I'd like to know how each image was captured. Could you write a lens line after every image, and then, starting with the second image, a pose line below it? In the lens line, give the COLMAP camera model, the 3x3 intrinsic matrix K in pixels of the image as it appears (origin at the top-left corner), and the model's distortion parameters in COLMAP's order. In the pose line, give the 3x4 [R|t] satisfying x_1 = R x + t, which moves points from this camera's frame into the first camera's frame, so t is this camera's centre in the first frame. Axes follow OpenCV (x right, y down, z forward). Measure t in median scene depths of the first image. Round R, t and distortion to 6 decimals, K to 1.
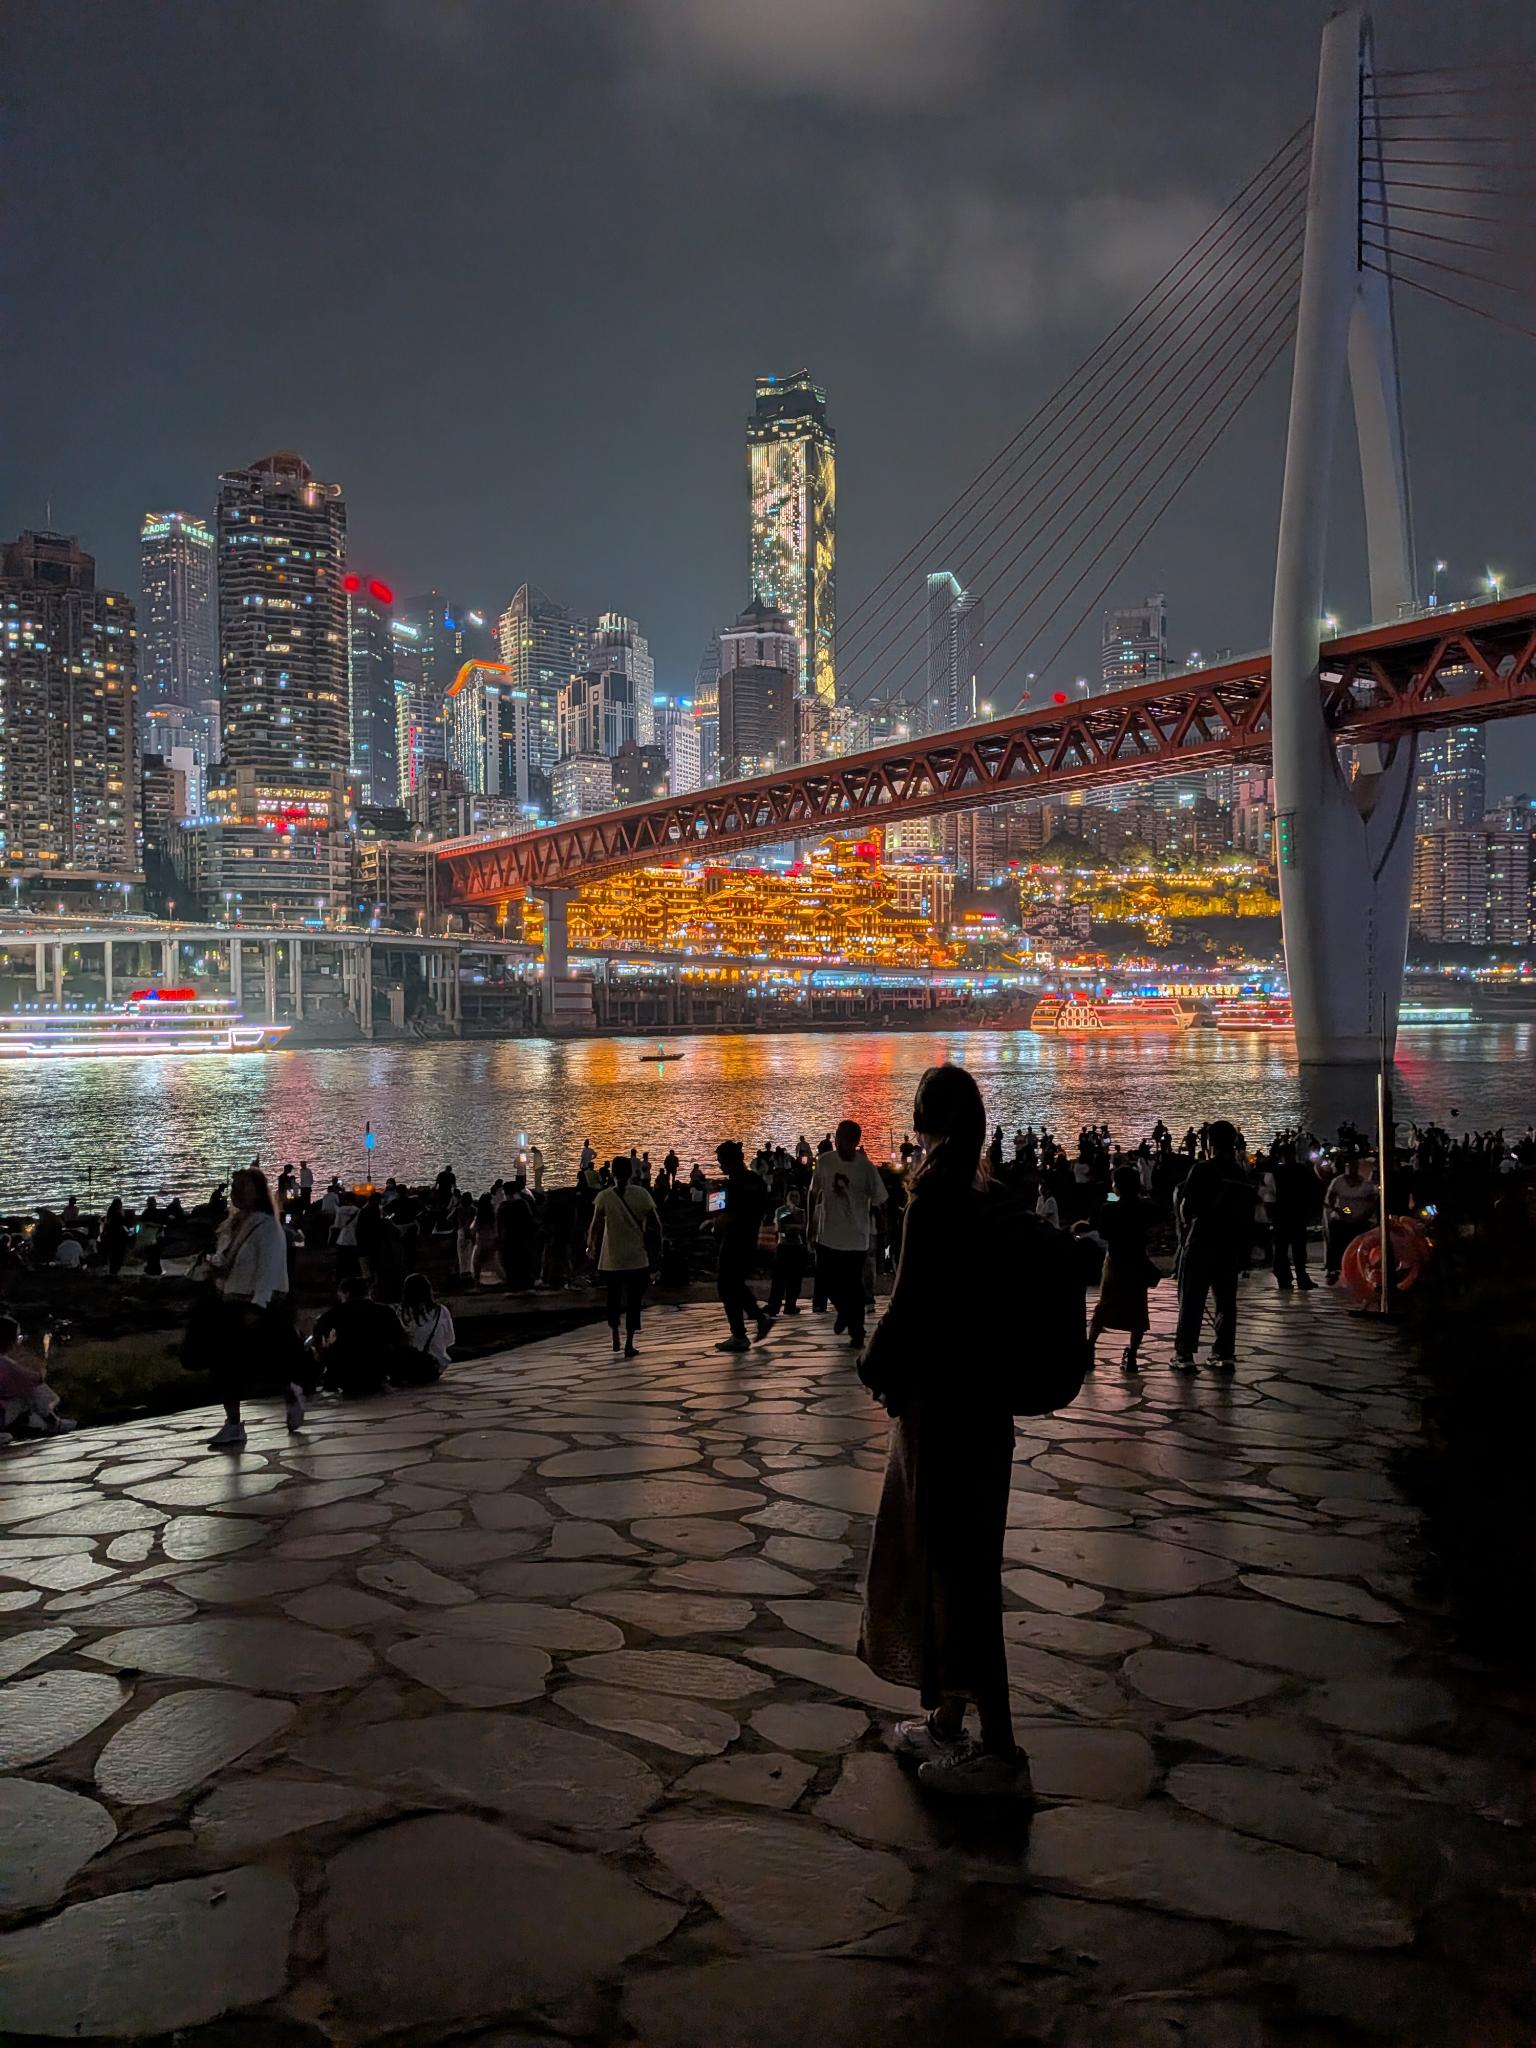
lens RADIAL K [[1479.4, 0, 768.0], [0, 1479.4, 1024.0], [0, 0, 1]] dist [0.116085, -0.189221]
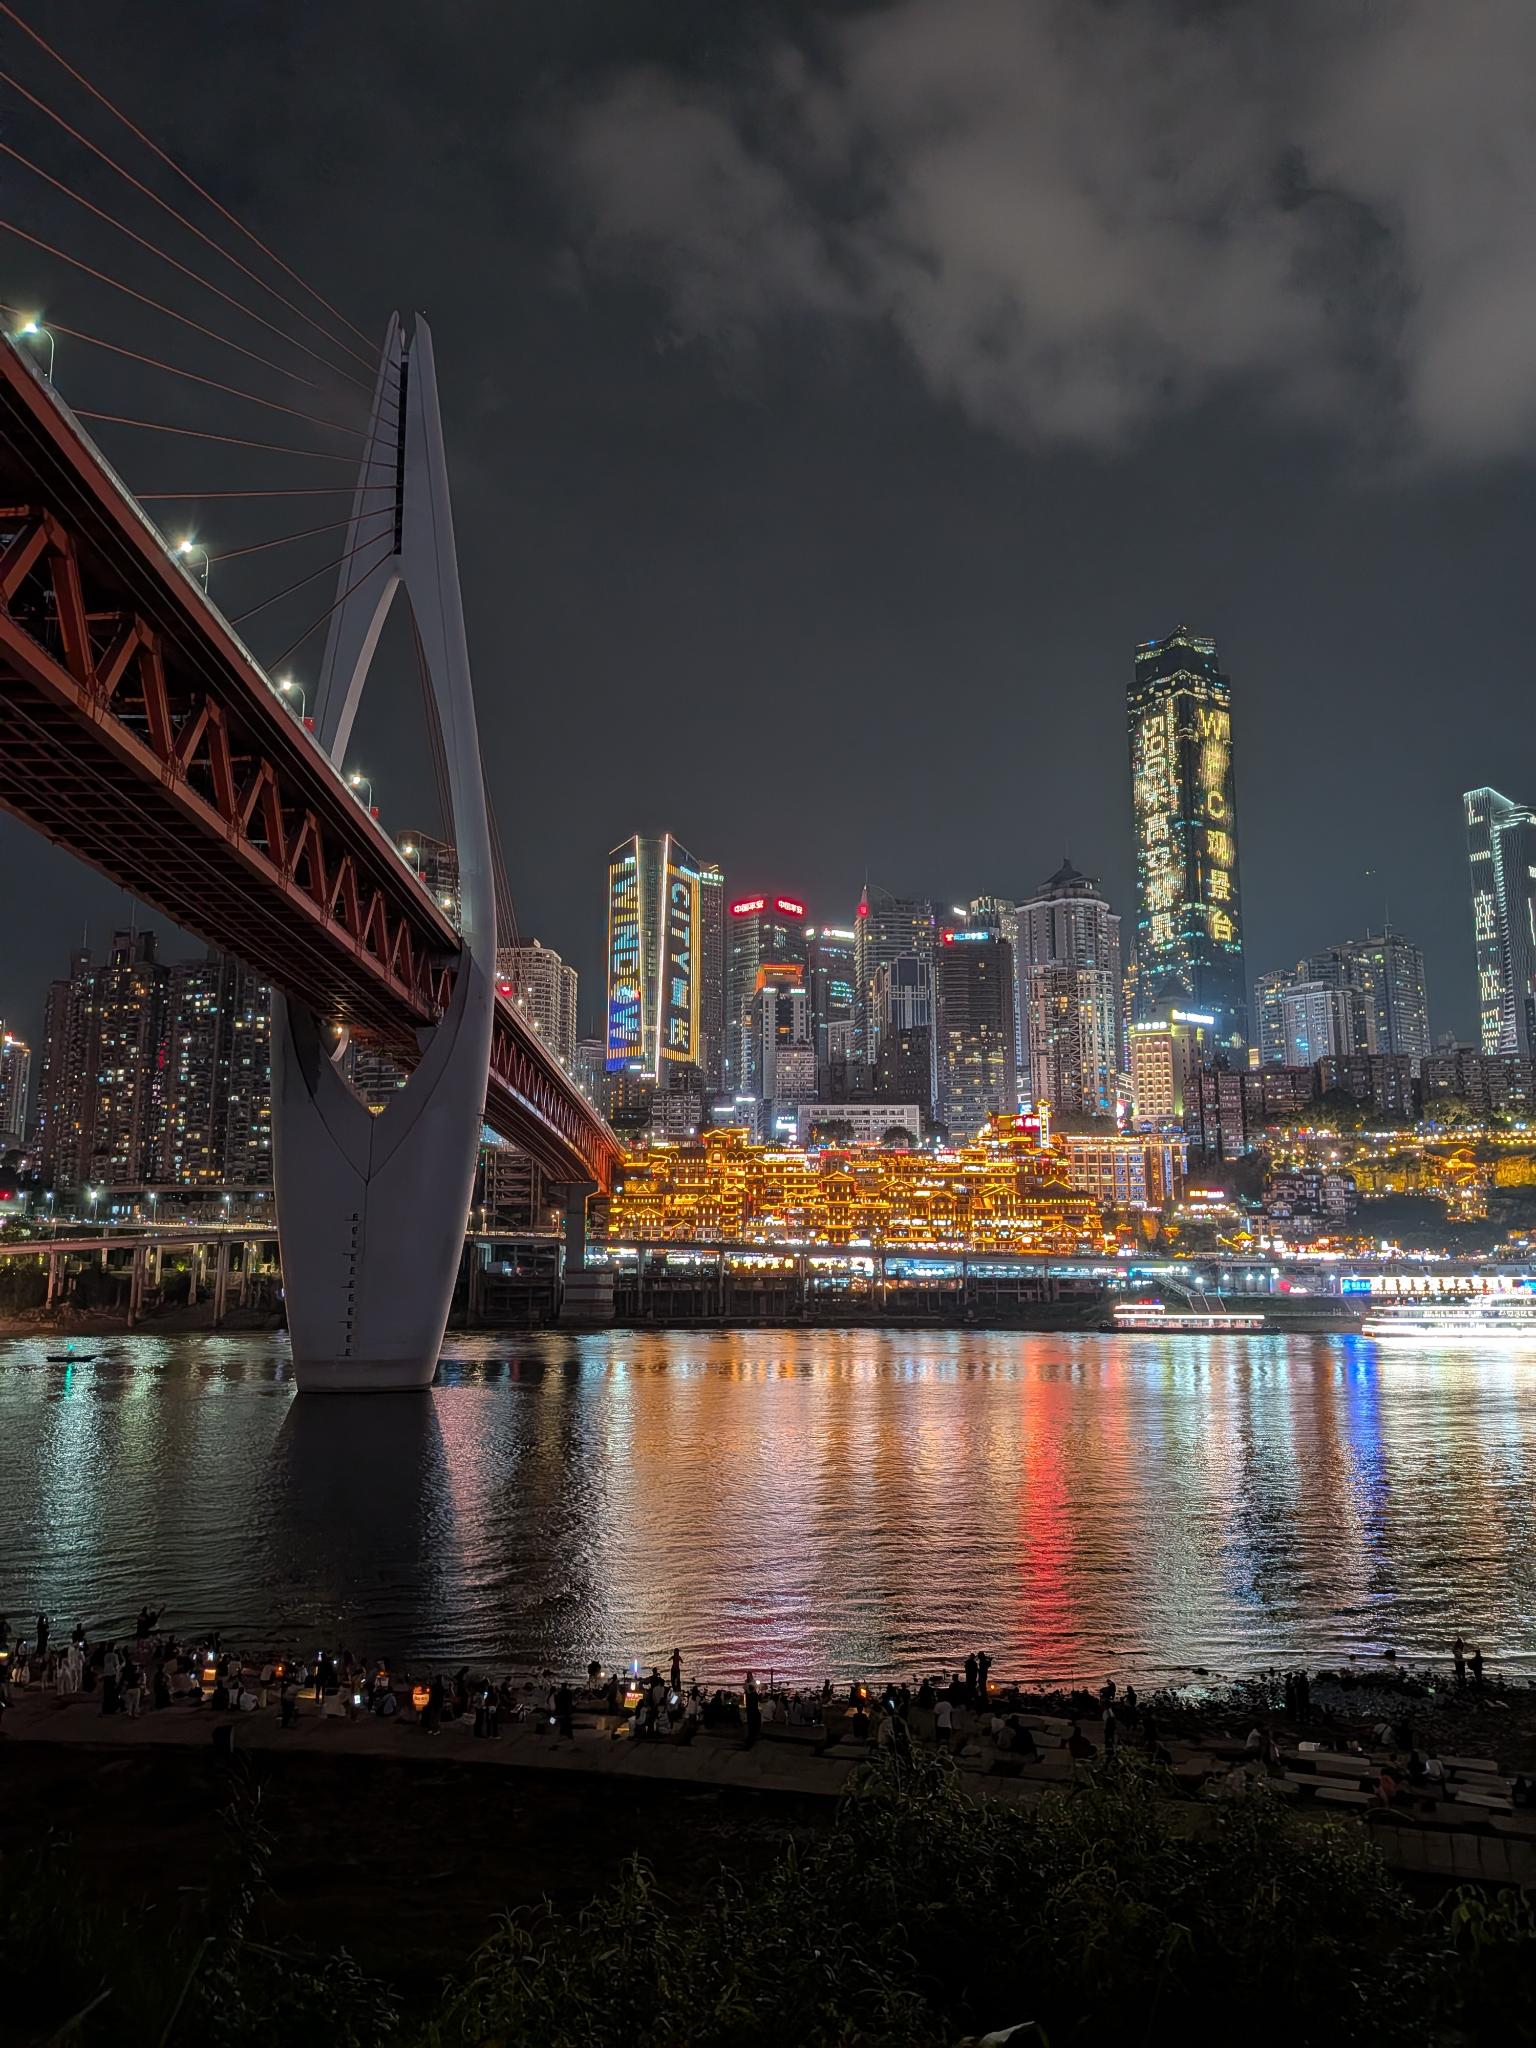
lens RADIAL K [[1479.4, 0, 768.0], [0, 1479.4, 1024.0], [0, 0, 1]] dist [0.116085, -0.189221]
pose [[0.842698, -0.087362, -0.531251, 0.431578], [-0.011393, 0.983632, -0.179826, -0.011256], [0.538266, 0.157592, 0.827910, 0.147493]]
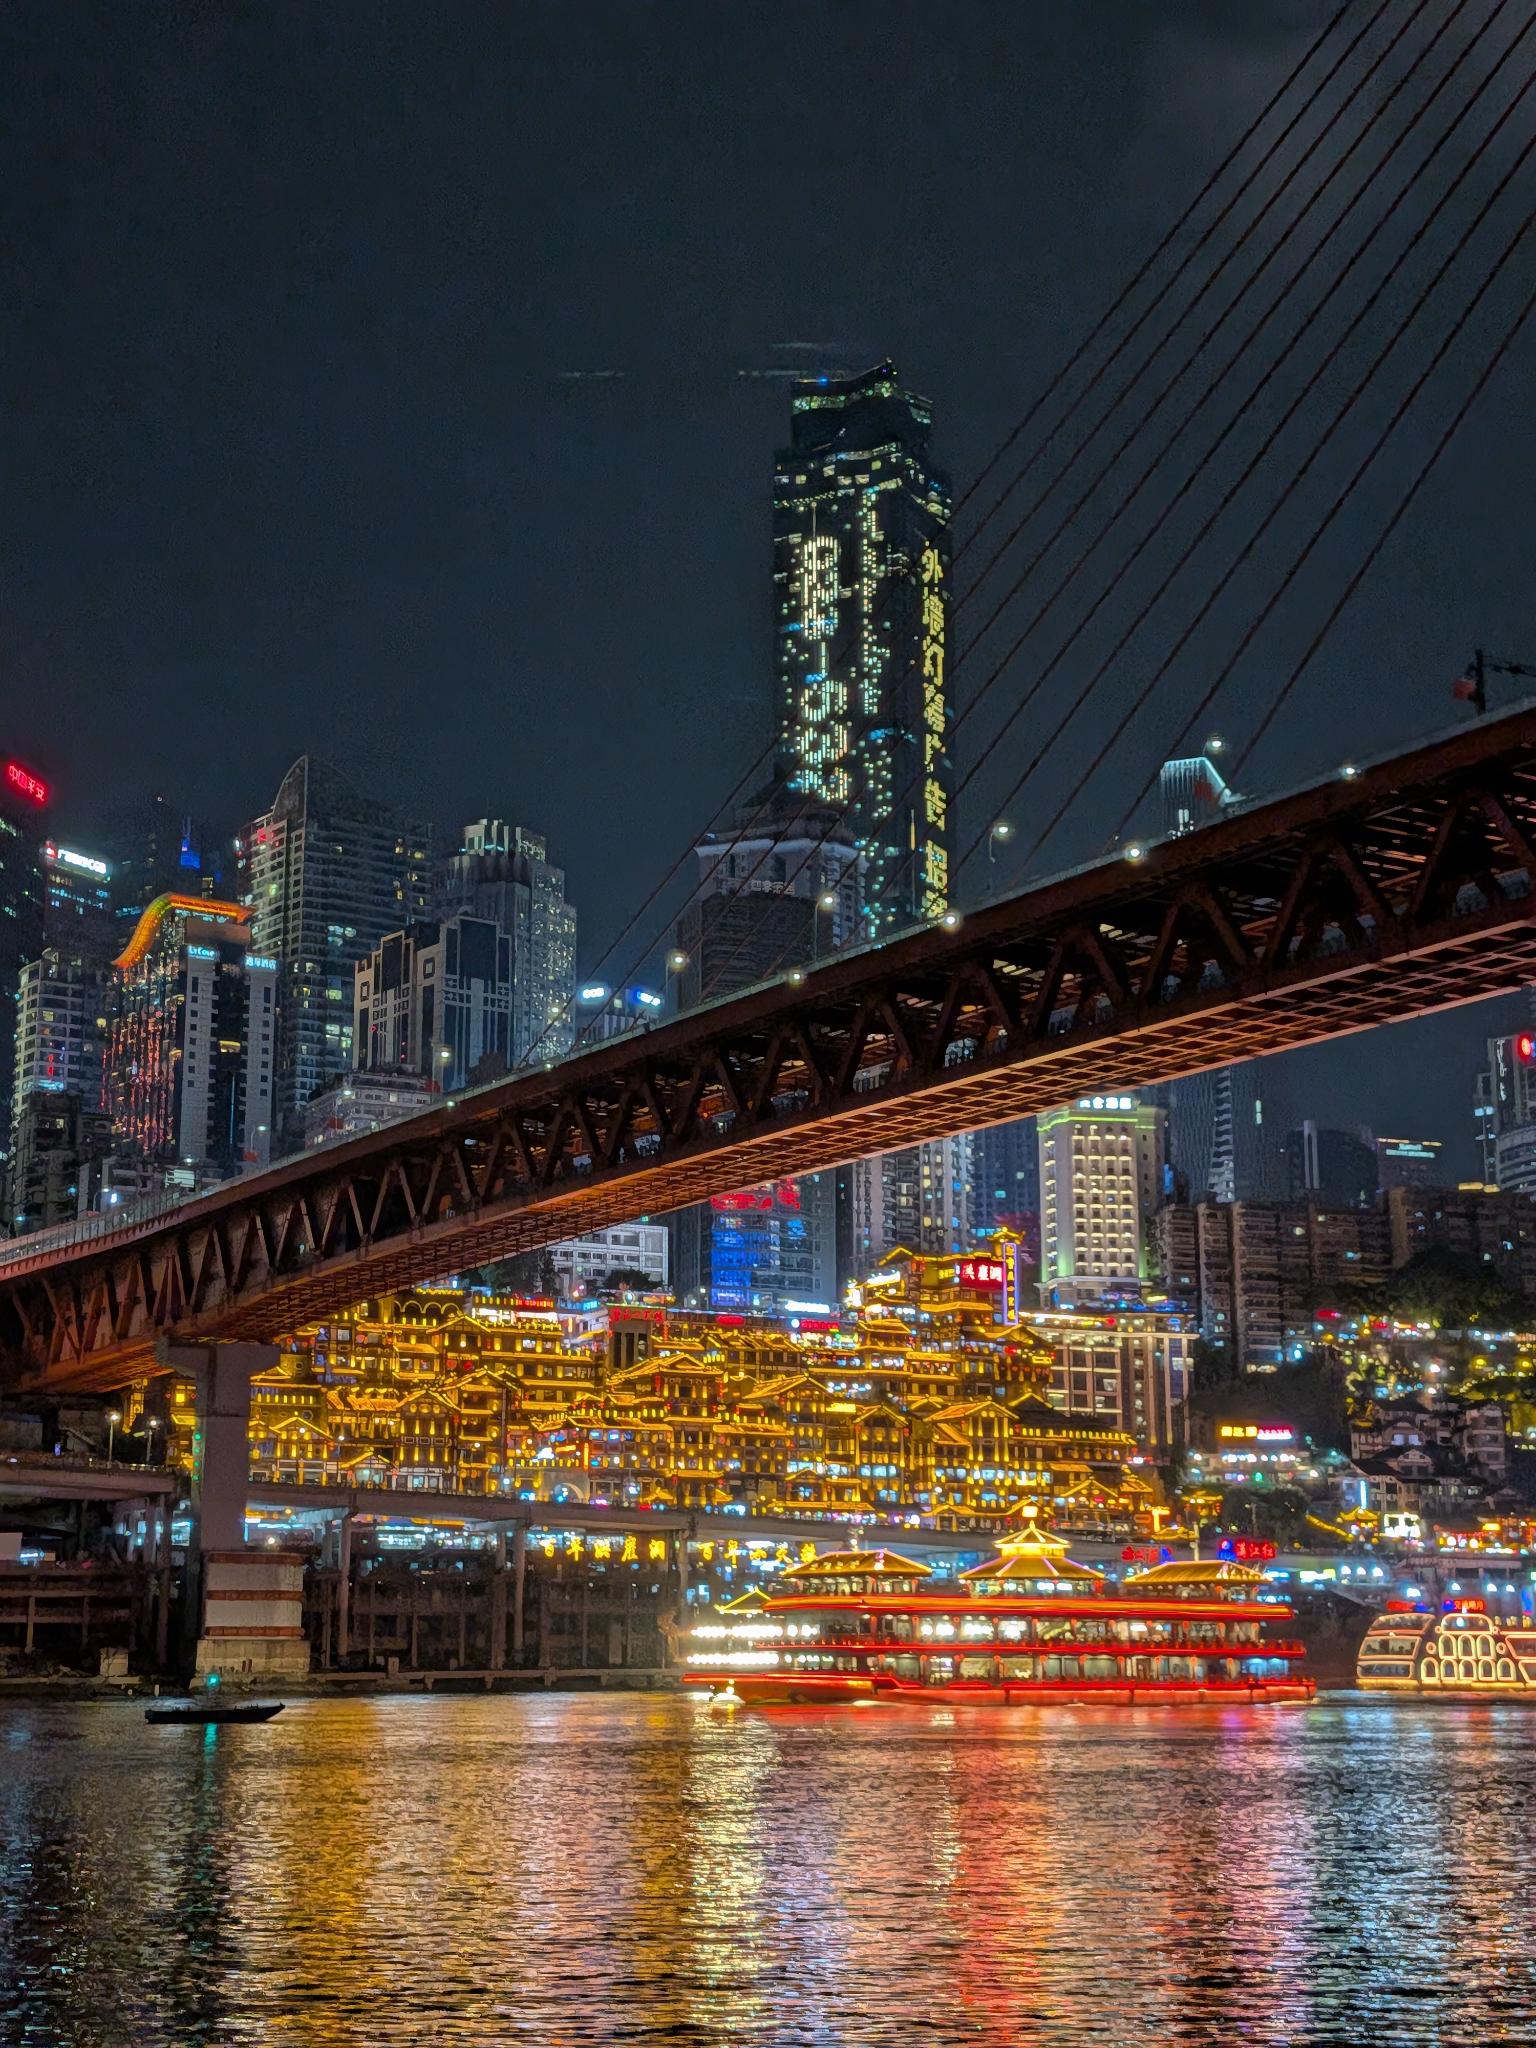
lens RADIAL K [[2932.9, 0, 768.0], [0, 2932.9, 1024.0], [0, 0, 1]] dist [0.112987, -0.030458]
pose [[0.998847, -0.006315, -0.047599, 0.044773], [-0.004571, 0.974308, -0.225173, 0.008796], [0.047798, 0.225131, 0.973155, 0.120671]]
